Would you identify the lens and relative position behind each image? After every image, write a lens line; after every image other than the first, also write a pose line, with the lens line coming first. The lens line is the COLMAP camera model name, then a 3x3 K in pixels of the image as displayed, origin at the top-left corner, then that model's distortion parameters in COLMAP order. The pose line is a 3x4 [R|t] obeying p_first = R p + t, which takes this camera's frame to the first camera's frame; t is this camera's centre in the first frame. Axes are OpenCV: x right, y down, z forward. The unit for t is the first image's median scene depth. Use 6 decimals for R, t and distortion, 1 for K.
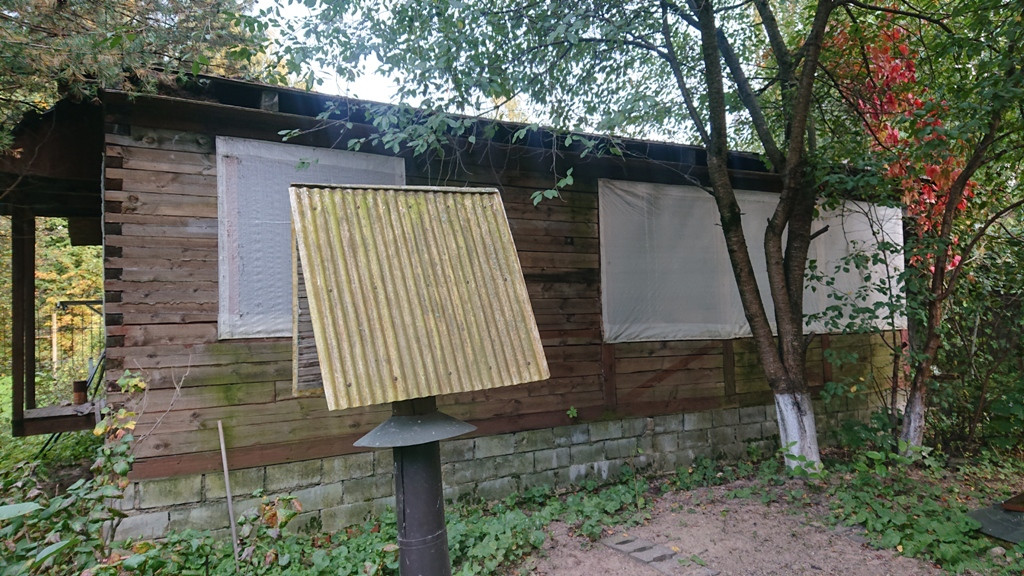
lens RADIAL K [[675.1, 0, 504.6], [0, 675.1, 293.9], [0, 0, 1]] dist [0.212424, -0.323893]
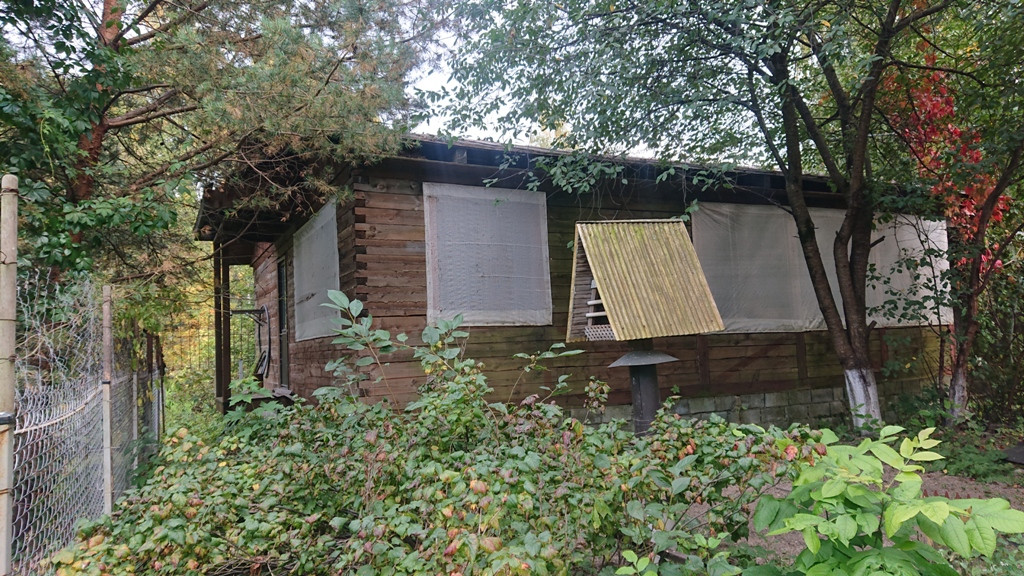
lens RADIAL K [[671.9, 0, 508.5], [0, 671.9, 294.7], [0, 0, 1]] dist [0.189569, -0.280460]
pose [[0.998313, -0.014665, -0.056176, -0.144532], [0.013480, 0.999680, -0.021413, 0.025287], [0.056472, 0.020619, 0.998191, -0.287102]]
